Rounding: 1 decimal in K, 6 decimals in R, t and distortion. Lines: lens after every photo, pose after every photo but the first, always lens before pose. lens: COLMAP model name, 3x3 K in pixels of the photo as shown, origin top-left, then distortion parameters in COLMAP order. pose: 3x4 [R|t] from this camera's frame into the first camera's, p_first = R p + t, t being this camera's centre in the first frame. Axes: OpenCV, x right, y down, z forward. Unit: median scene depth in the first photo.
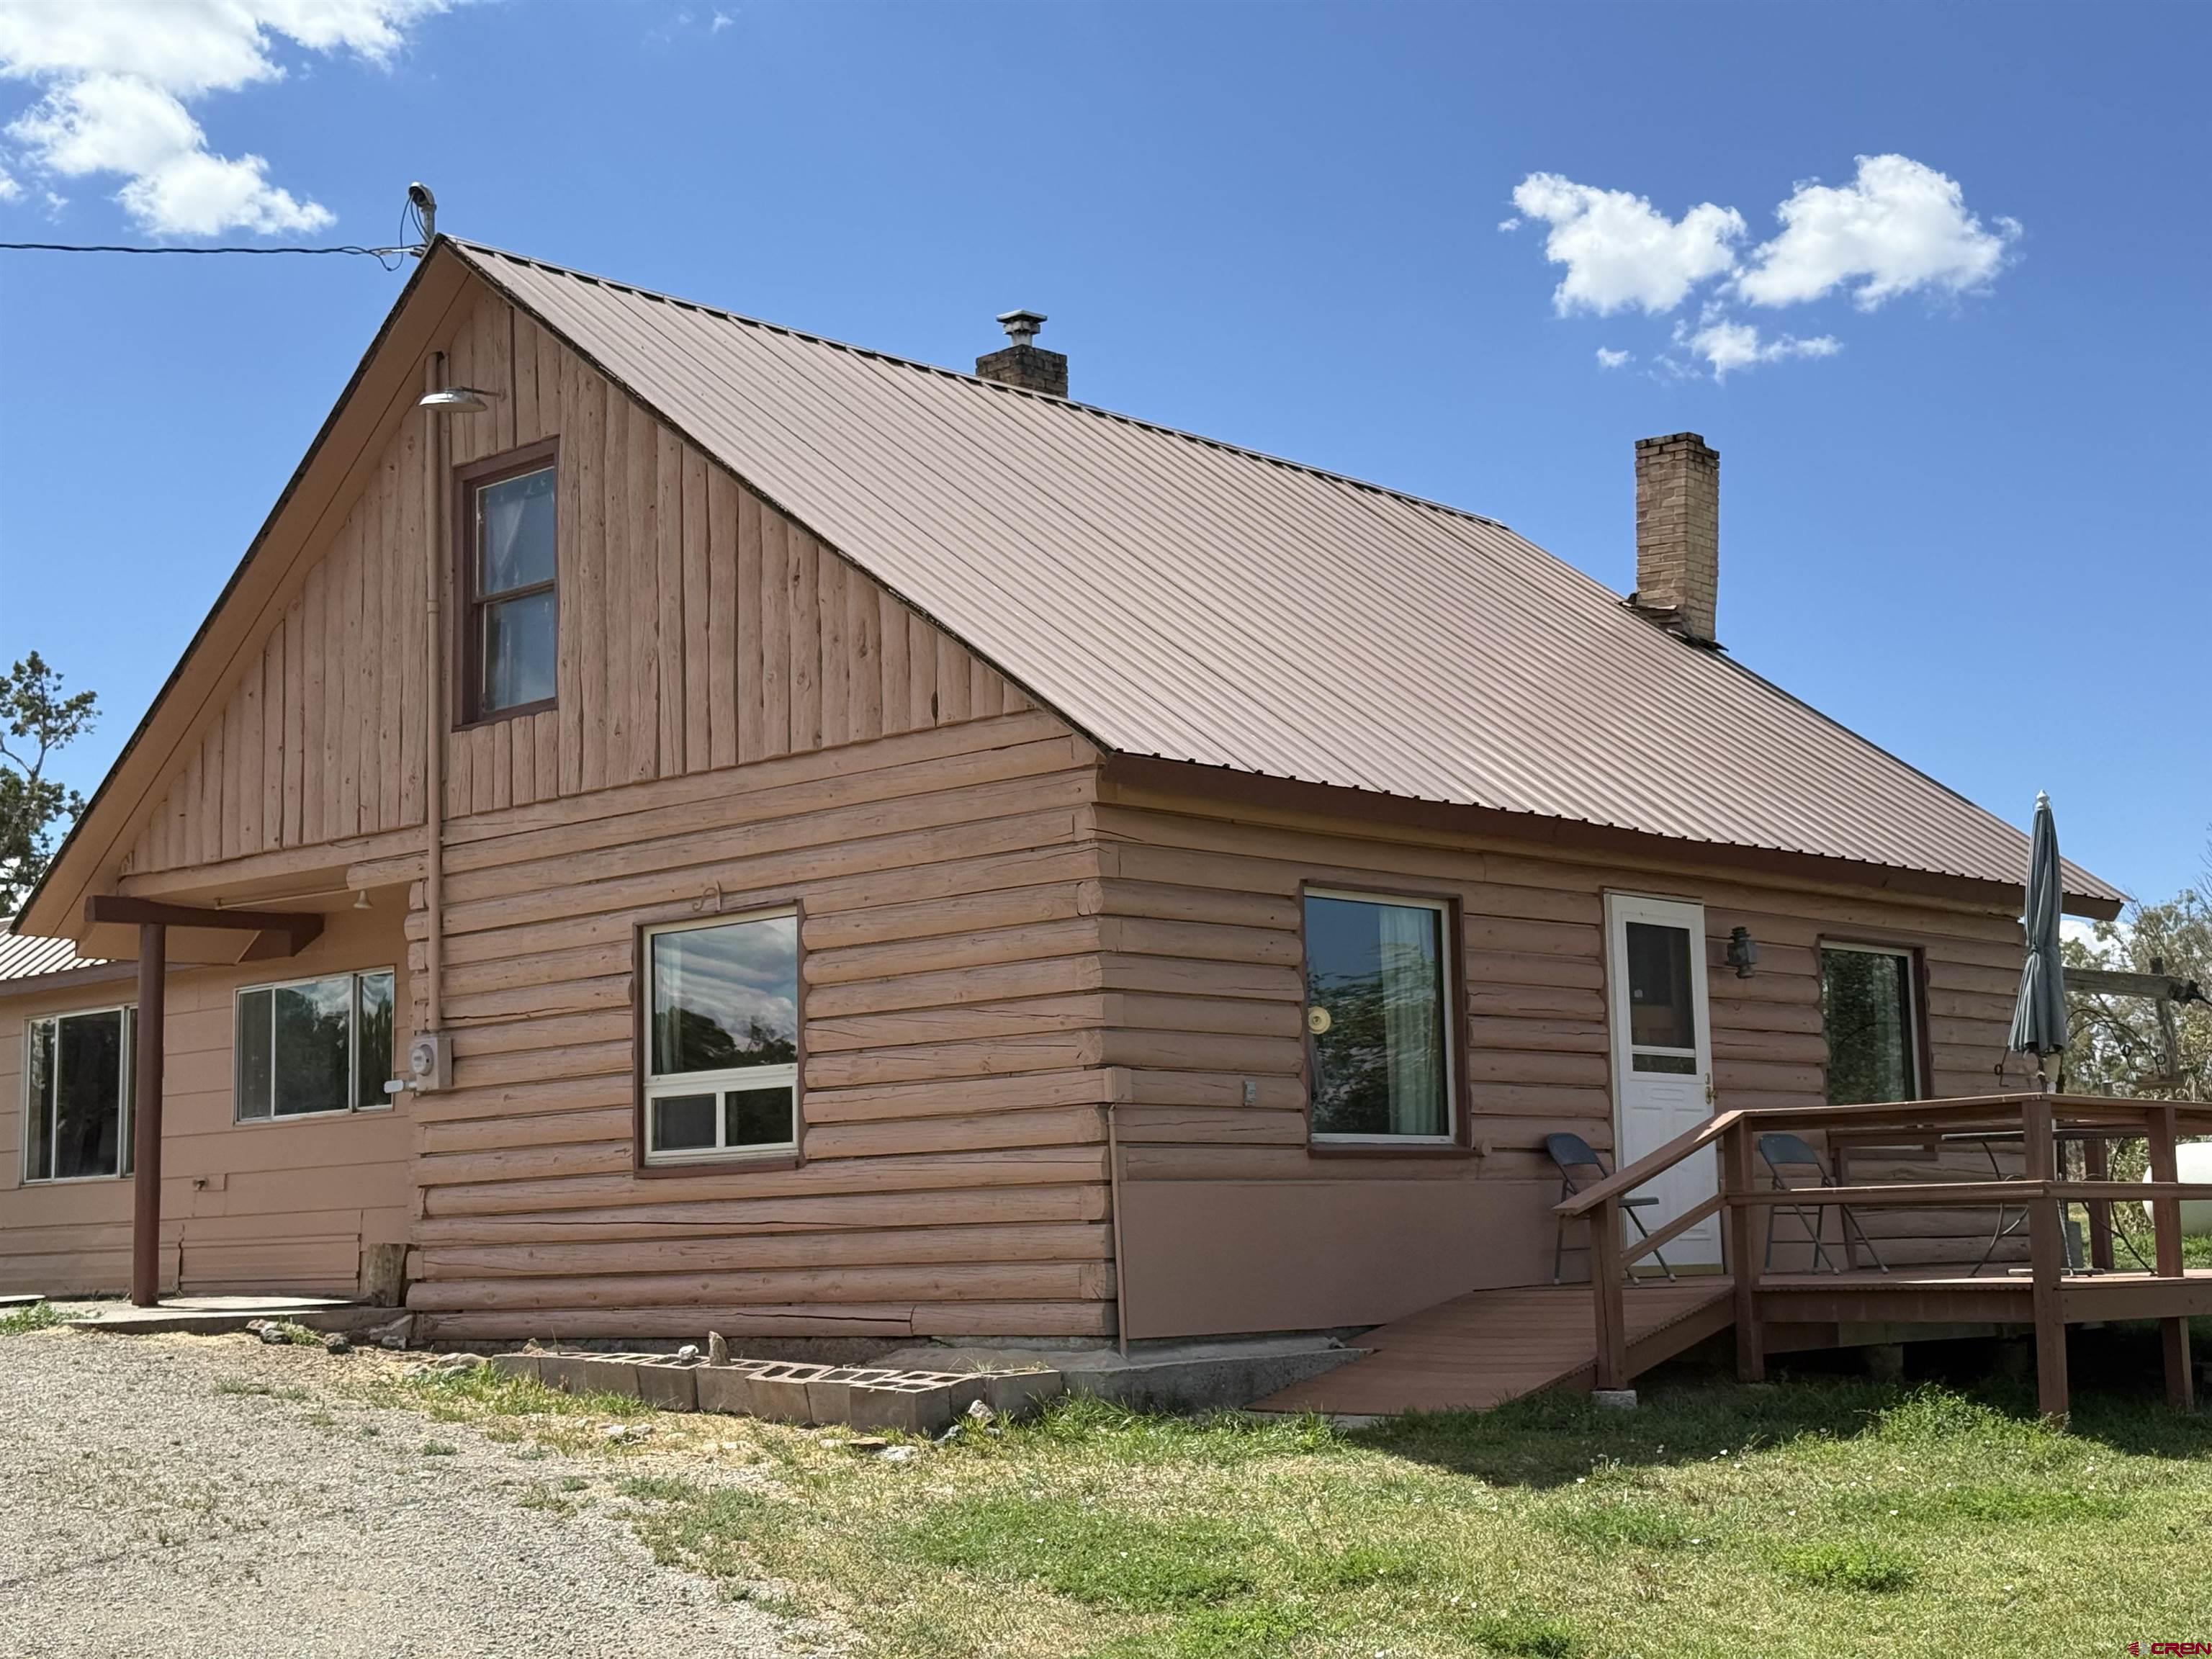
lens RADIAL K [[3158.6, 0, 1109.2], [0, 3158.6, 710.0], [0, 0, 1]] dist [0.033883, 0.168785]
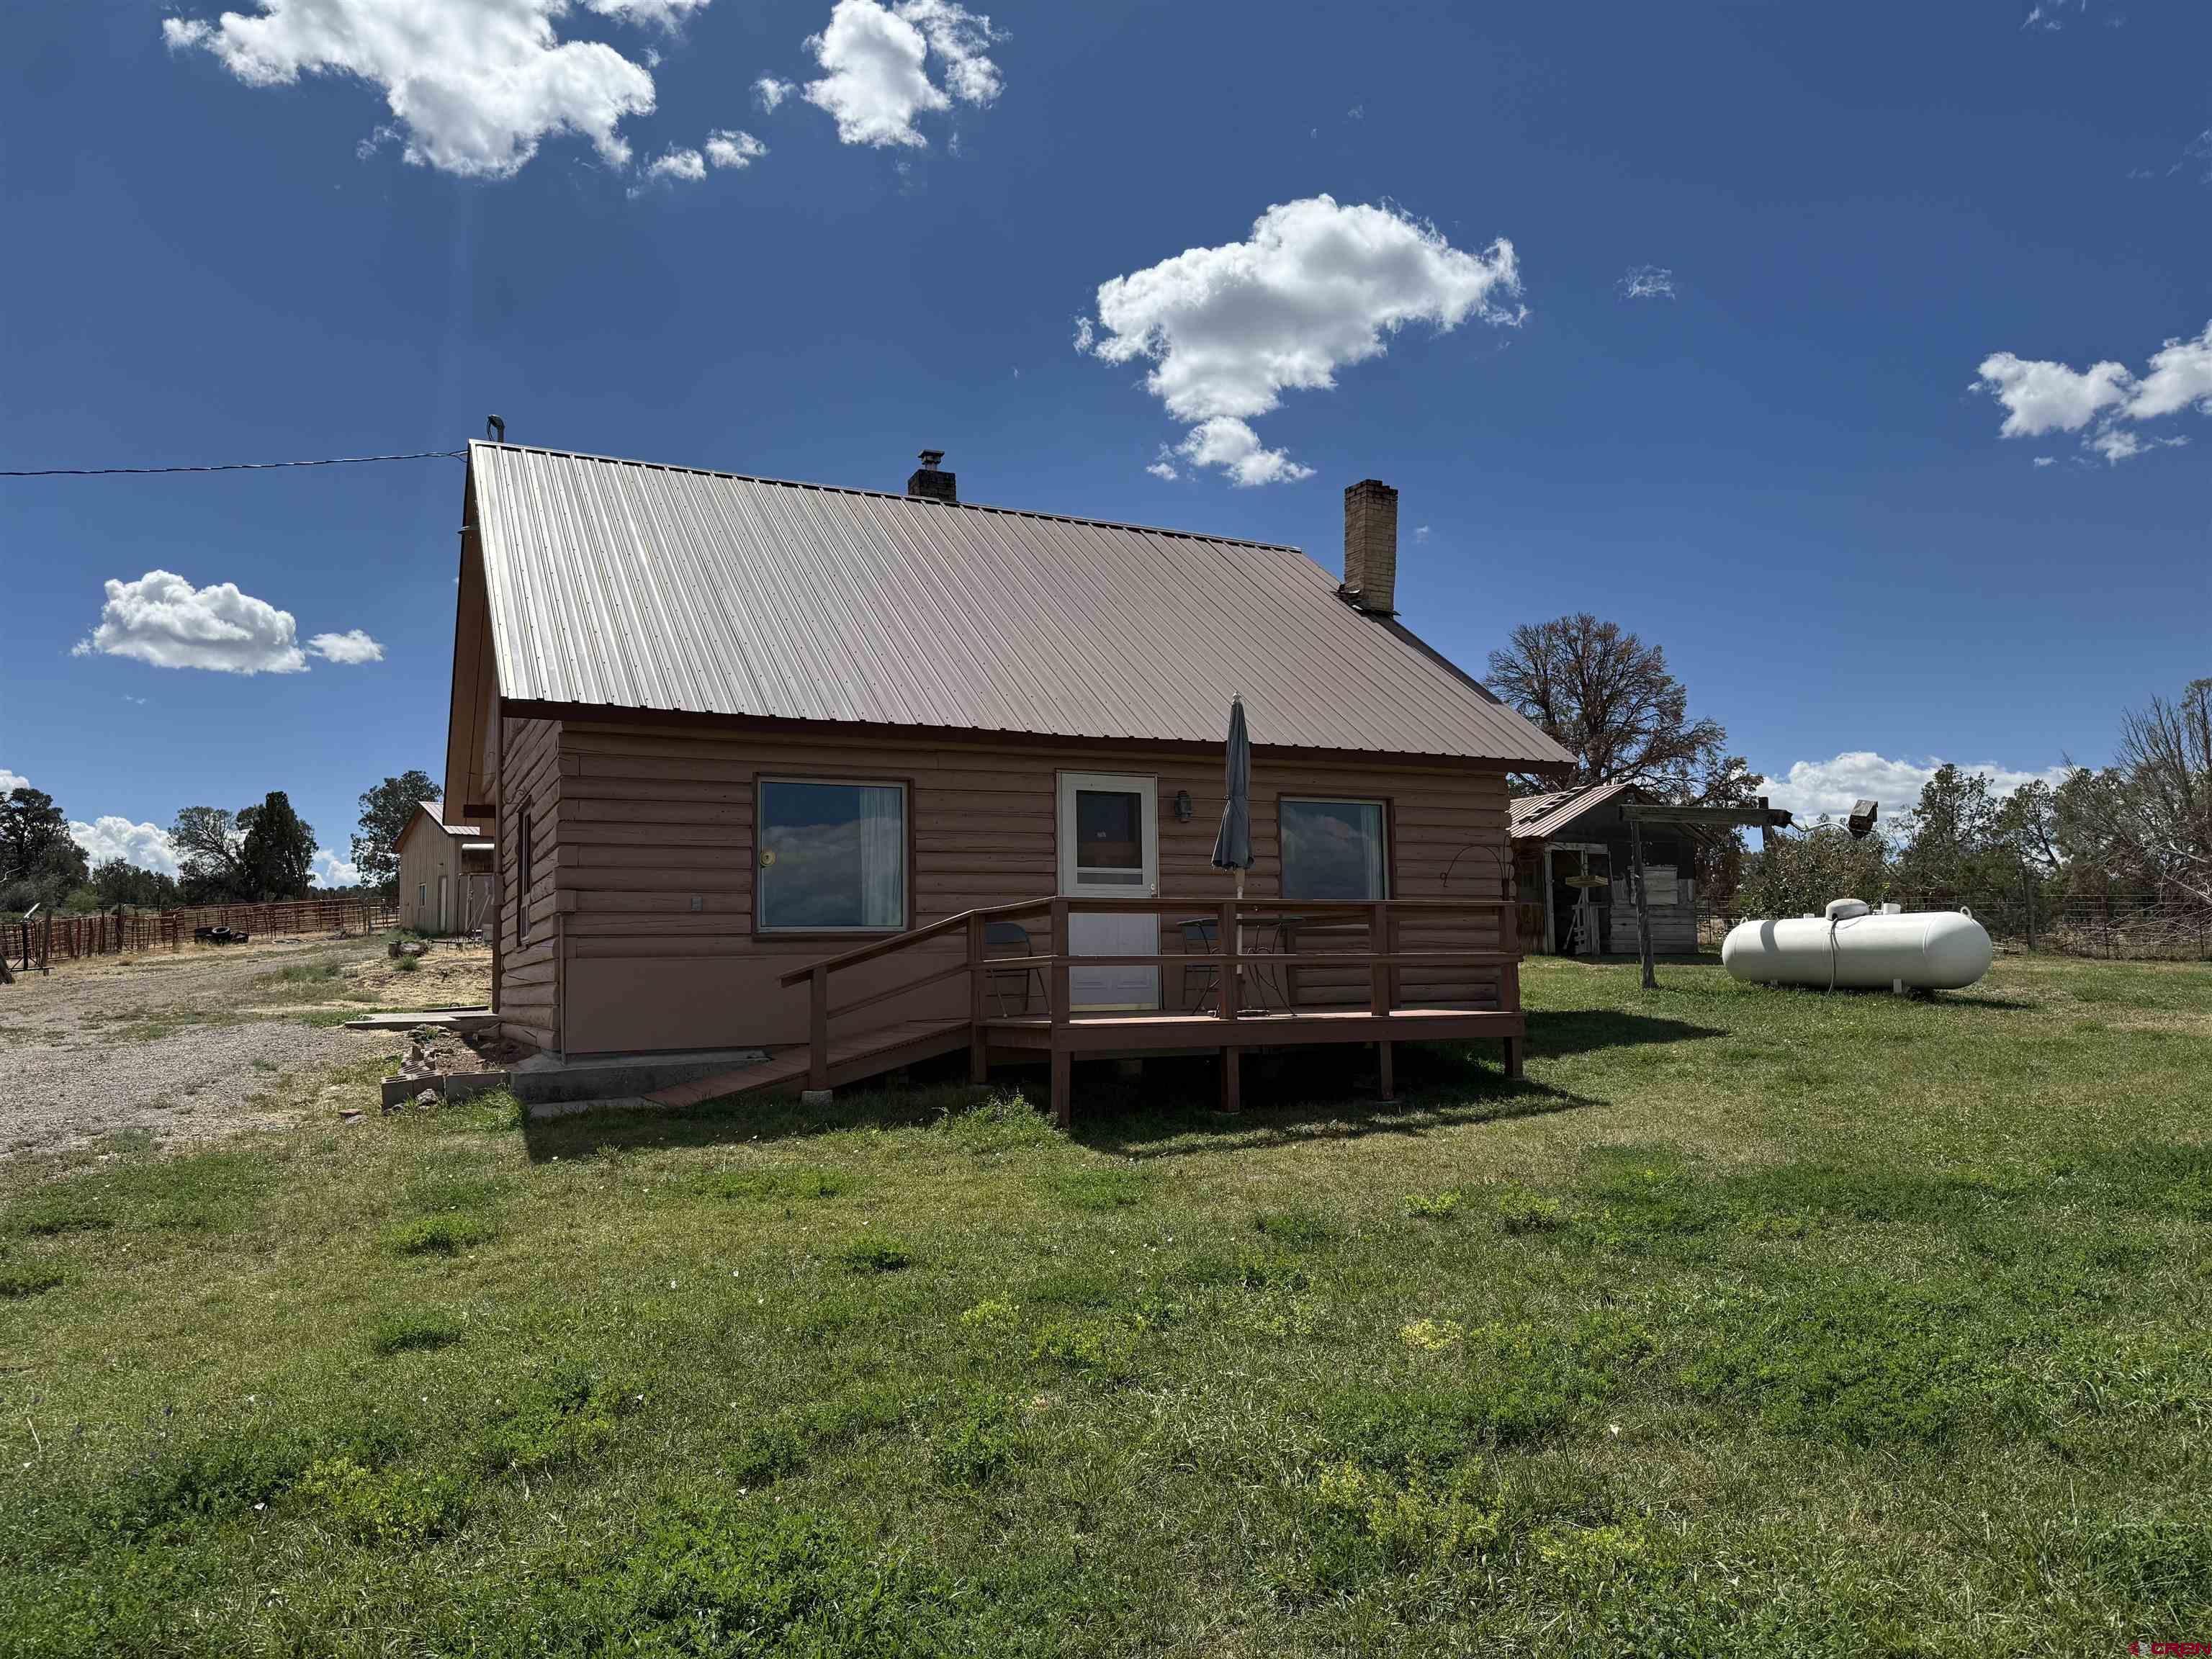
lens RADIAL K [[1519.2, 0, 1307.3], [0, 1519.2, 837.5], [0, 0, 1]] dist [0.034266, -0.002461]
pose [[0.924568, -0.029831, -0.379849, 0.471937], [0.061585, 0.995522, 0.071720, 0.036787], [0.376008, -0.089704, 0.922264, 0.289891]]
